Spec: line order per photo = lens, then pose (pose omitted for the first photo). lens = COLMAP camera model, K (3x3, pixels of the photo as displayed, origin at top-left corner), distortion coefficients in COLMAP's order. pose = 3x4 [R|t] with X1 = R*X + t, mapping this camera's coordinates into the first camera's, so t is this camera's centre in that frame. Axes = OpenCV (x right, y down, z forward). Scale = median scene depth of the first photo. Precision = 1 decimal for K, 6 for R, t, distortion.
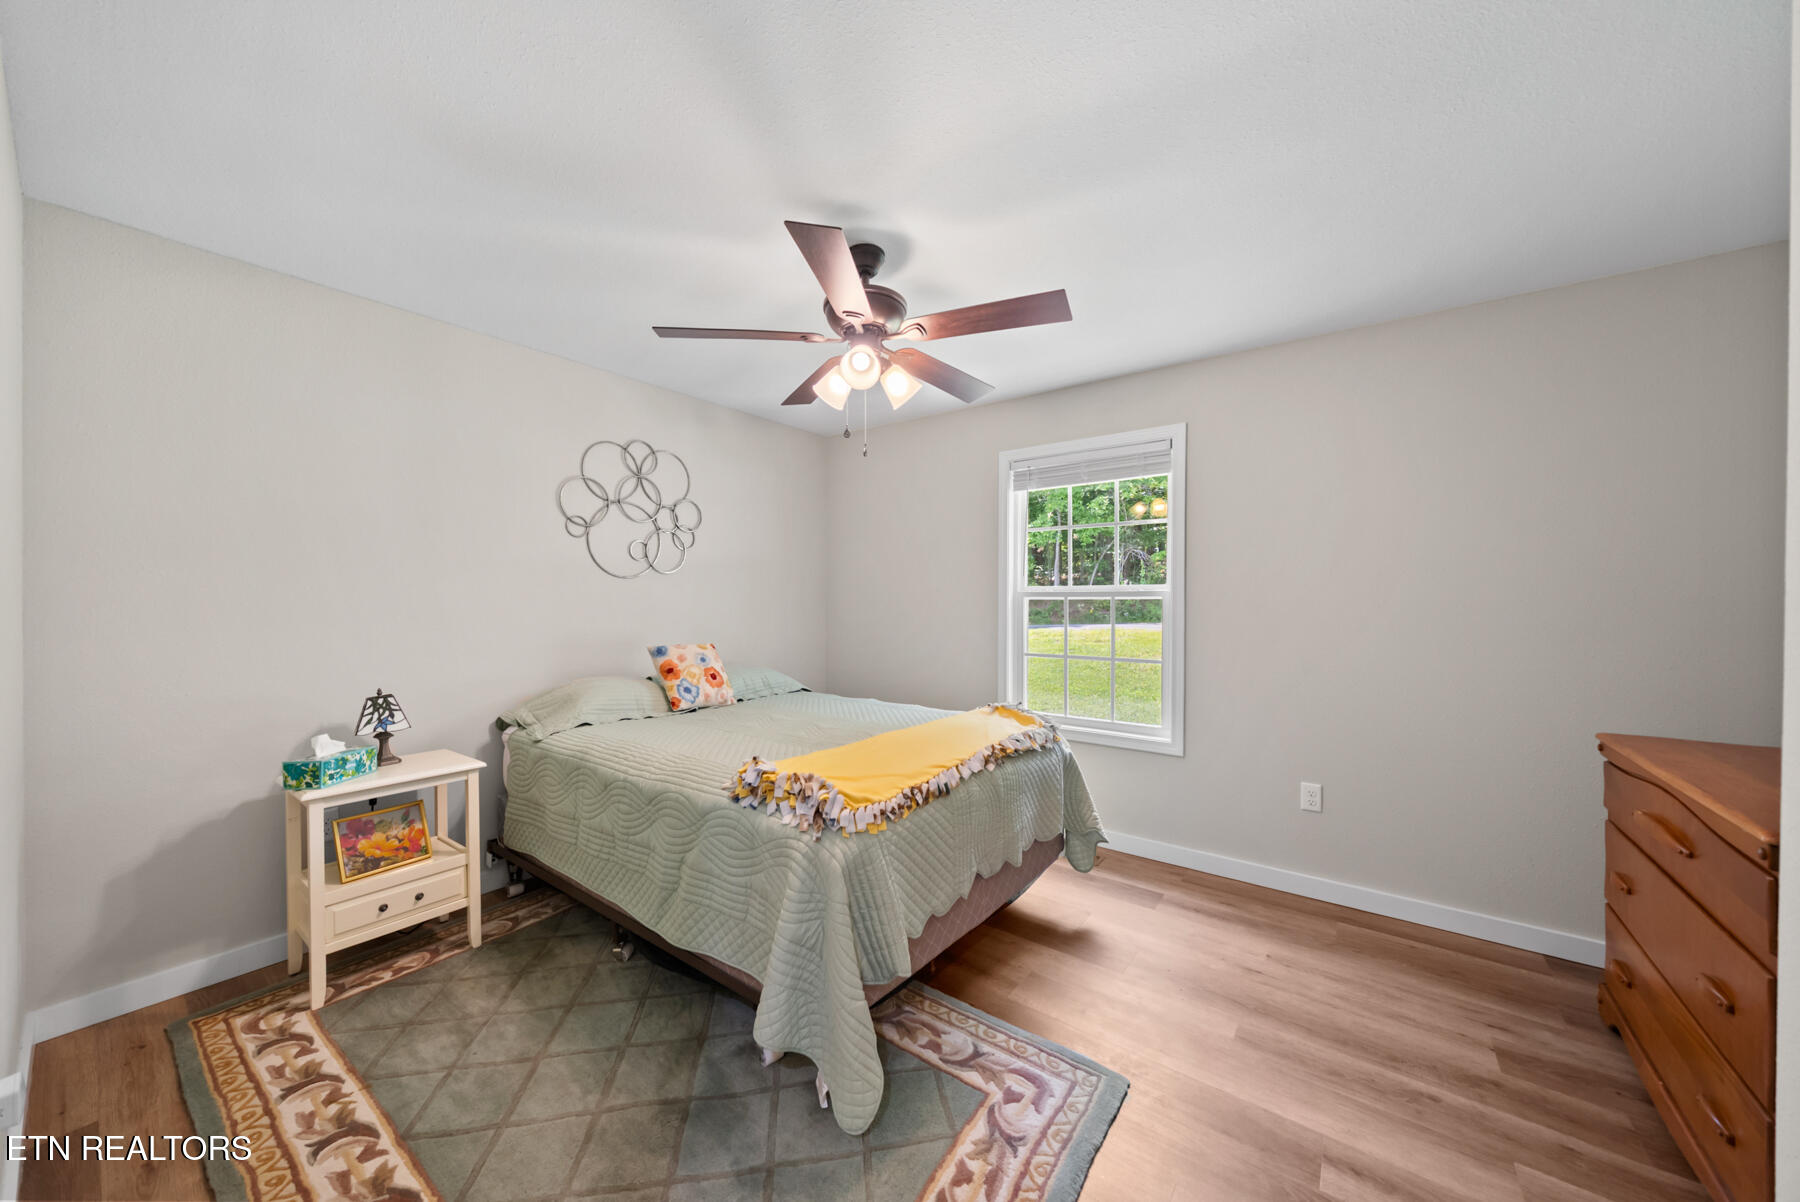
lens RADIAL K [[626.7, 0, 894.2], [0, 626.7, 611.1], [0, 0, 1]] dist [-0.002437, -0.000035]
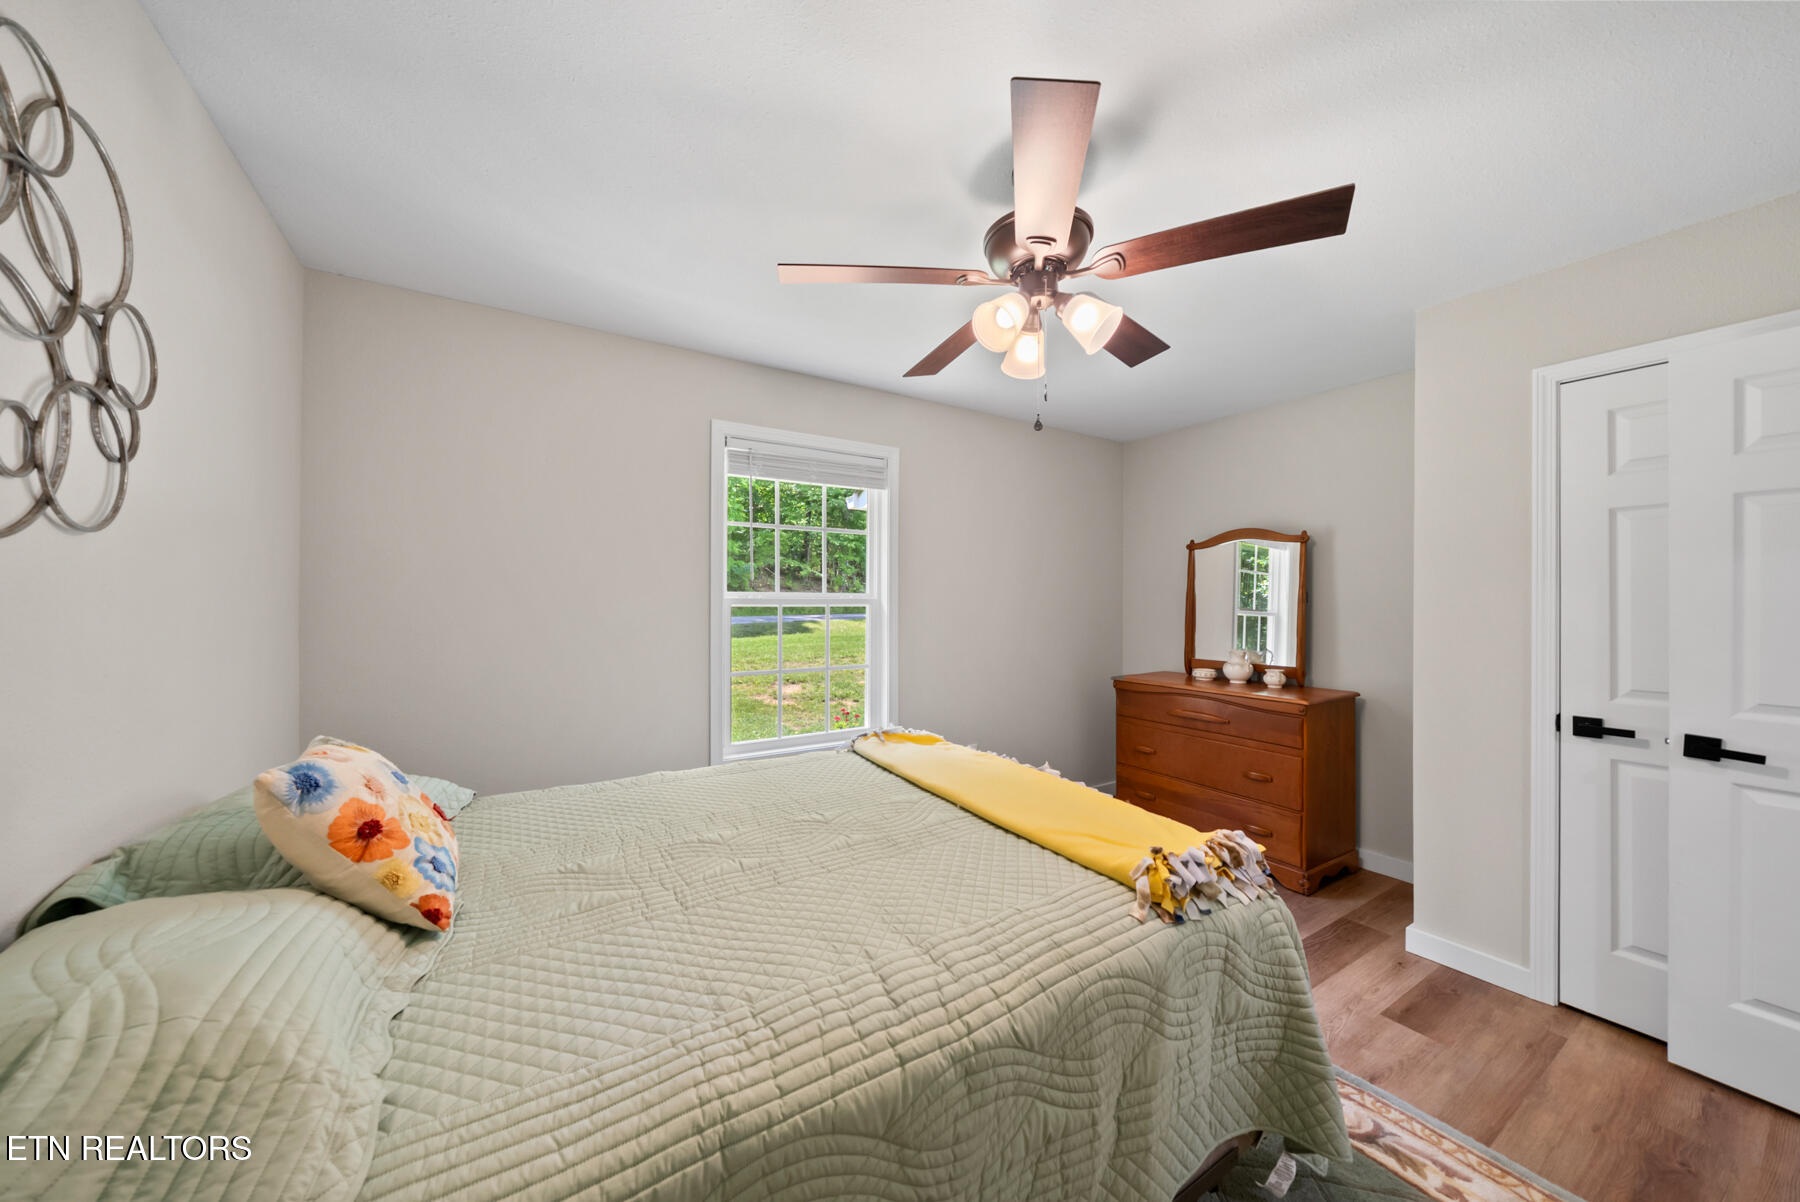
lens RADIAL K [[624.0, 0, 898.0], [0, 624.0, 592.7], [0, 0, 1]] dist [-0.006064, 0.000057]
pose [[0.348526, 0.010168, 0.937244, -0.523483], [0.015675, 0.999738, -0.016675, -0.021727], [-0.937168, 0.020503, 0.348275, 0.555655]]
